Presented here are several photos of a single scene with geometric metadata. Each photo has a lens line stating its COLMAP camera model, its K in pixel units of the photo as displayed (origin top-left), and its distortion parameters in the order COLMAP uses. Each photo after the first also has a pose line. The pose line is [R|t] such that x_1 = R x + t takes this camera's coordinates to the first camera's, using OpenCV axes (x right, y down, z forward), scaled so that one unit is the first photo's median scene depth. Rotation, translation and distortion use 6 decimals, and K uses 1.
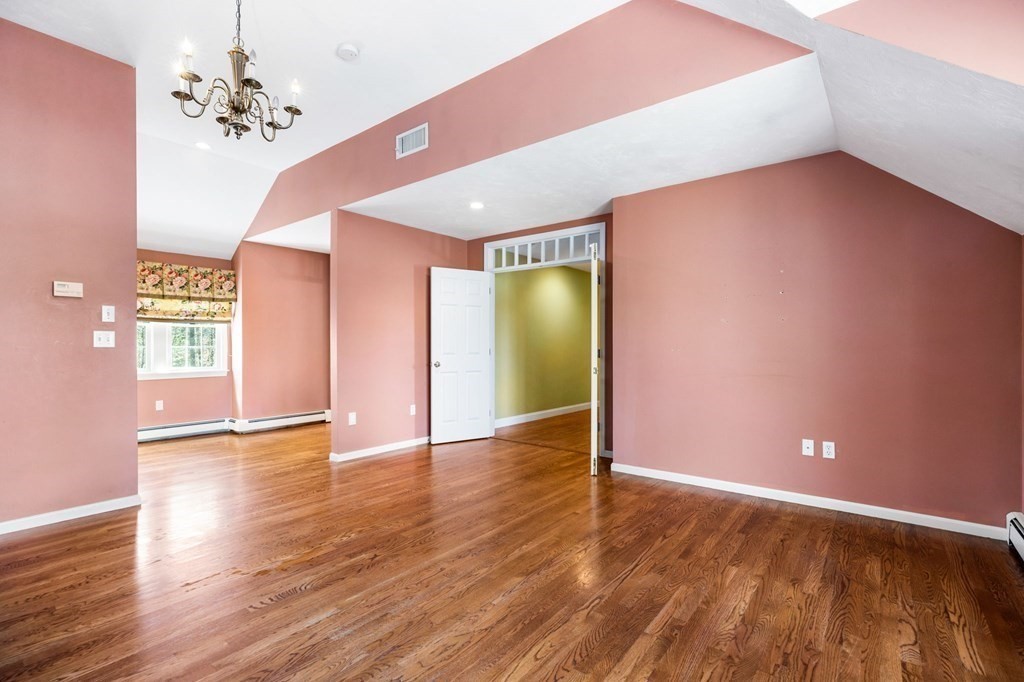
lens RADIAL K [[467.6, 0, 509.1], [0, 467.6, 346.5], [0, 0, 1]] dist [-0.000471, 0.001544]
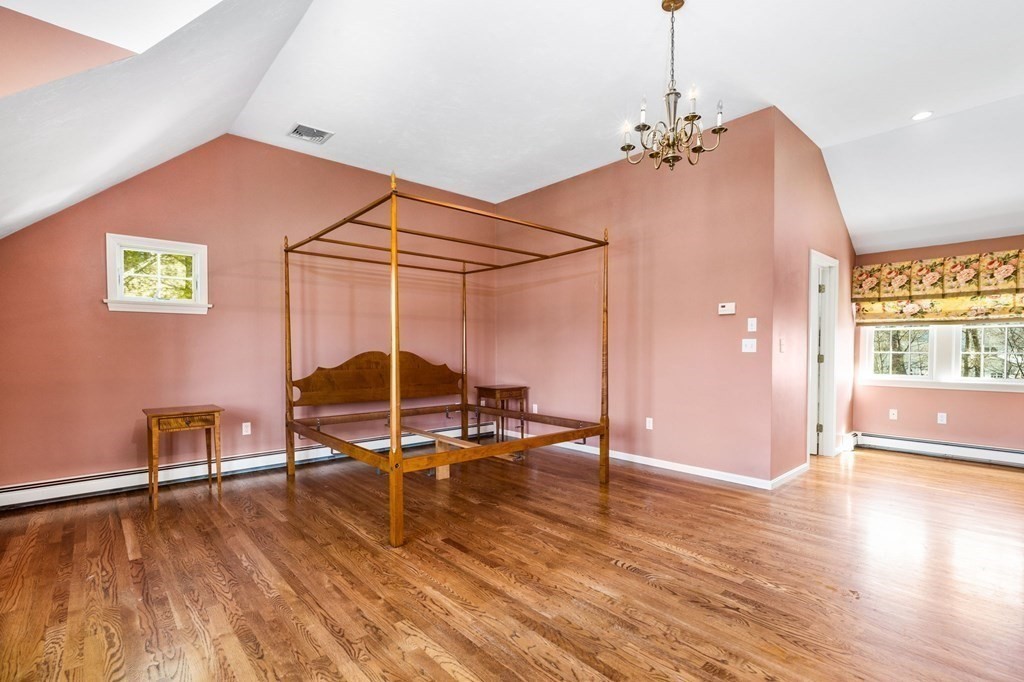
lens RADIAL K [[467.6, 0, 511.4], [0, 467.6, 358.1], [0, 0, 1]] dist [-0.000471, 0.001544]
pose [[-0.151591, 0.018958, -0.988262, 0.248289], [-0.005262, 0.999786, 0.019986, -0.002084], [0.988429, 0.008230, -0.151459, 0.316947]]
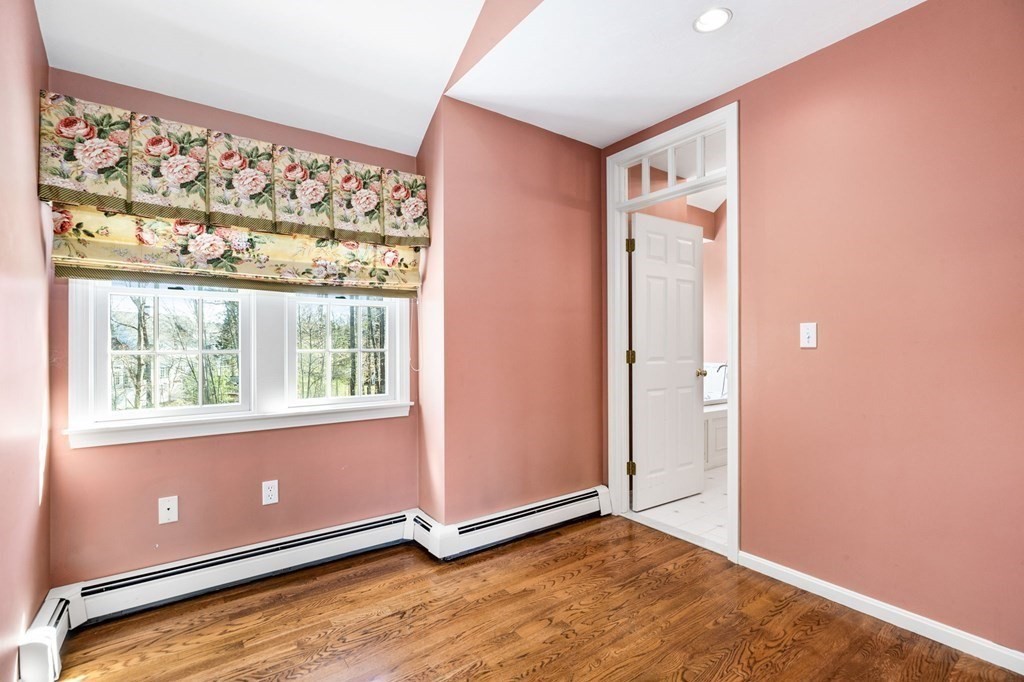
lens RADIAL K [[467.6, 0, 516.1], [0, 467.6, 347.8], [0, 0, 1]] dist [-0.000471, 0.001544]
pose [[0.967277, -0.001343, -0.253720, -0.420607], [0.001568, 0.999999, 0.000685, -0.001914], [0.253719, -0.001060, 0.967277, 0.639143]]
